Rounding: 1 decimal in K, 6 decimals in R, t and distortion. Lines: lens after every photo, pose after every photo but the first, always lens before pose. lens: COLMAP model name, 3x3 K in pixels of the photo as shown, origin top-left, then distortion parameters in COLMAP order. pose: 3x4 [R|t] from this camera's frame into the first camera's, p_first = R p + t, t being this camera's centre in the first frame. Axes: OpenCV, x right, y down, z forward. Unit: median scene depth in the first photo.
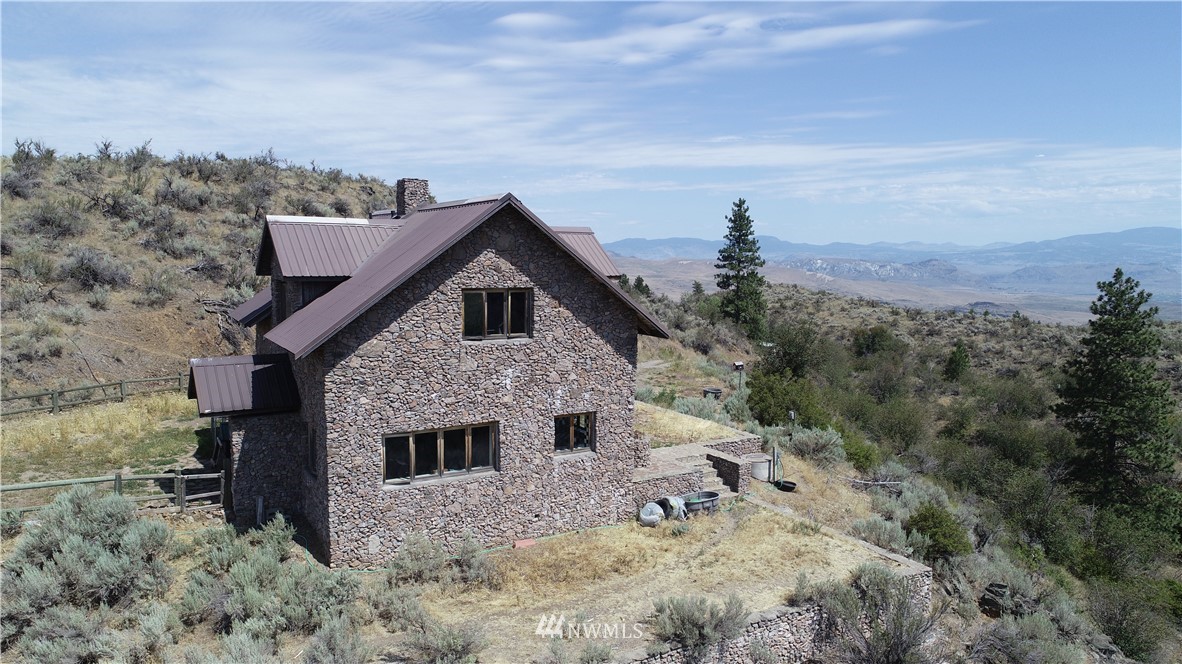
lens RADIAL K [[891.7, 0, 591.0], [0, 891.7, 332.0], [0, 0, 1]] dist [0.000544, -0.006706]
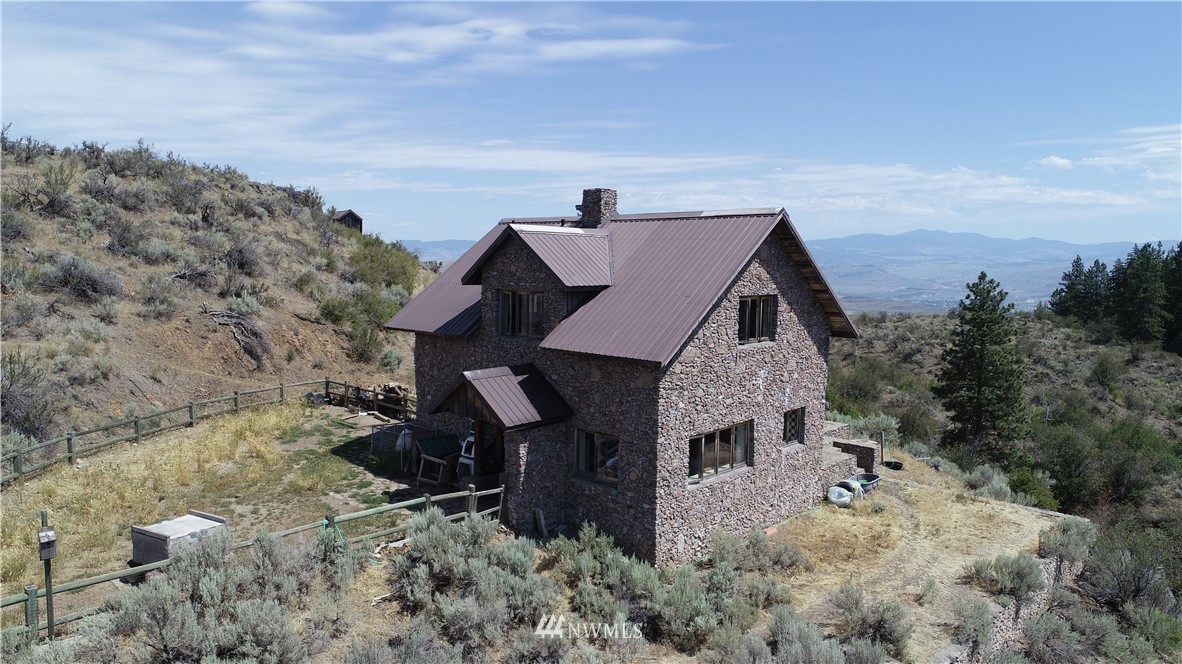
lens RADIAL K [[891.7, 0, 591.0], [0, 891.7, 332.0], [0, 0, 1]] dist [0.000544, -0.006706]
pose [[0.951923, -0.024030, 0.305394, -0.282032], [0.024456, 0.999698, 0.002433, -0.005742], [-0.305360, 0.005153, 0.952223, 0.016569]]
